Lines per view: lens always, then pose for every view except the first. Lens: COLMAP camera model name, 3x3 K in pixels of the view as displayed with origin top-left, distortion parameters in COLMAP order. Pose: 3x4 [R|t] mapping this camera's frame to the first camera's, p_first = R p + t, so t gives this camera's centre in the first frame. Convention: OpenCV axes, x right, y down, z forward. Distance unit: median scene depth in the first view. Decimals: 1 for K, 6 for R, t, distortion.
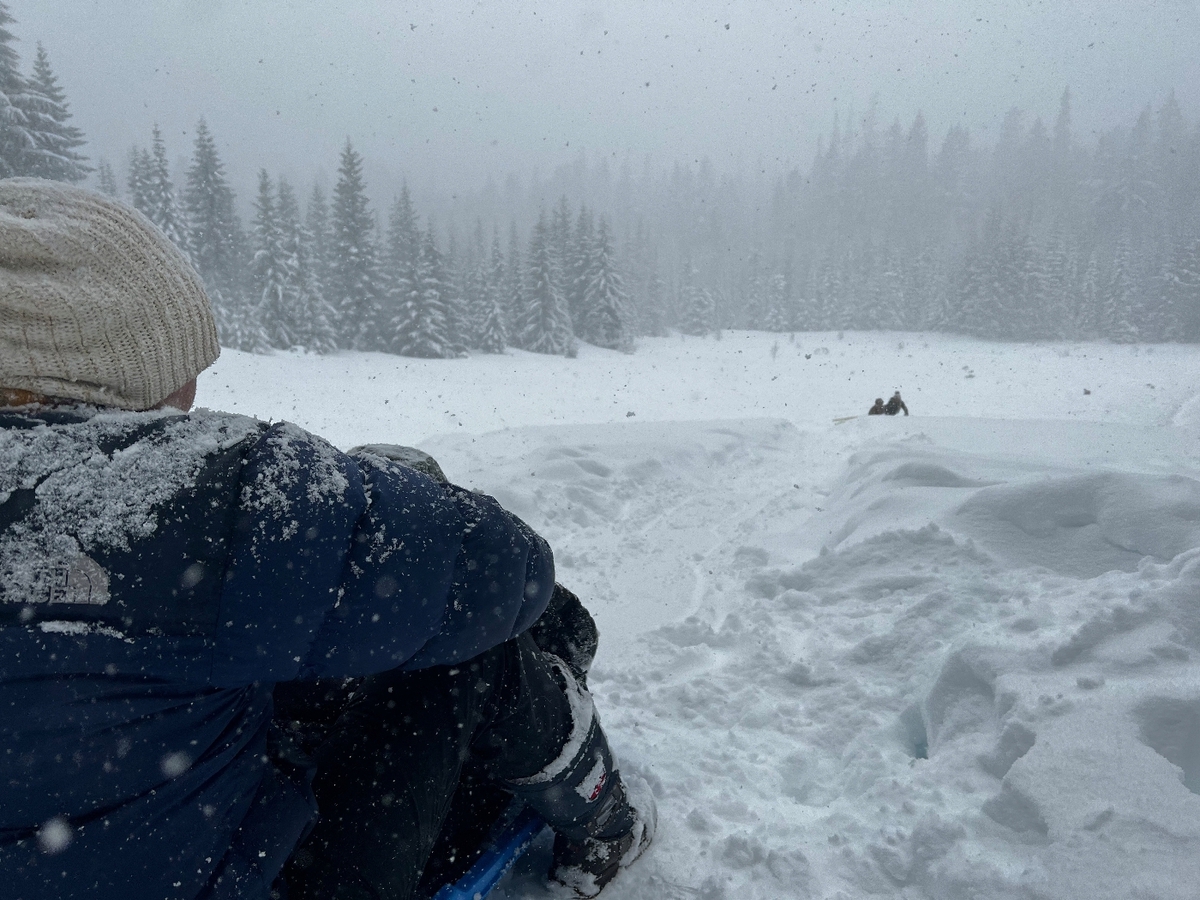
lens RADIAL K [[910.0, 0, 600.0], [0, 910.0, 450.0], [0, 0, 1]] dist [0.095061, -0.137295]
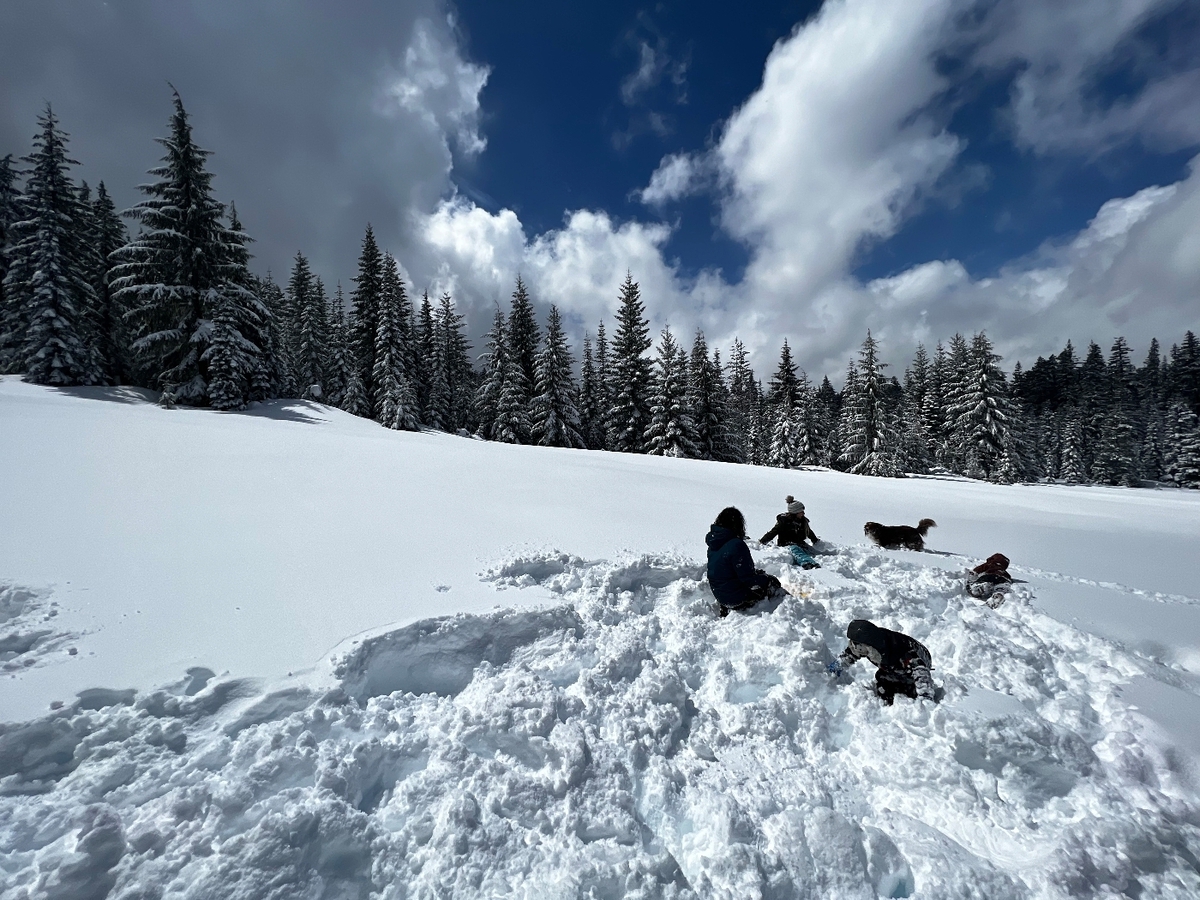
lens RADIAL K [[484.8, 0, 600.0], [0, 484.8, 450.0], [0, 0, 1]] dist [0.003571, -0.000186]
pose [[0.664571, 0.000943, -0.747225, 0.119822], [-0.156288, 0.978057, -0.137765, -0.022749], [0.730698, 0.208337, 0.650135, 0.473003]]
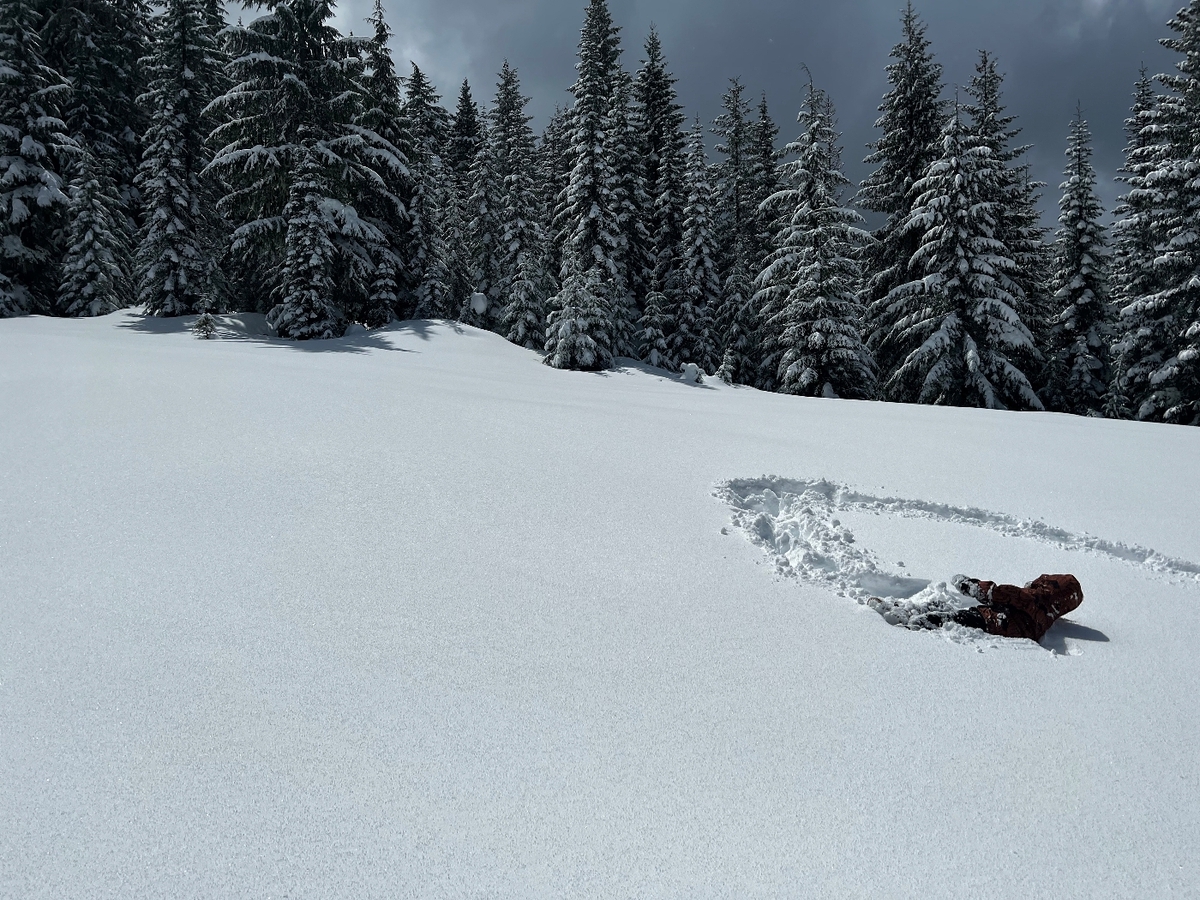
lens RADIAL K [[910.0, 0, 600.0], [0, 910.0, 450.0], [0, 0, 1]] dist [0.095061, -0.137295]
pose [[0.075021, 0.032578, -0.996650, 0.089242], [-0.216340, 0.976193, 0.015624, -0.040694], [0.973431, 0.214443, 0.080283, 0.576934]]
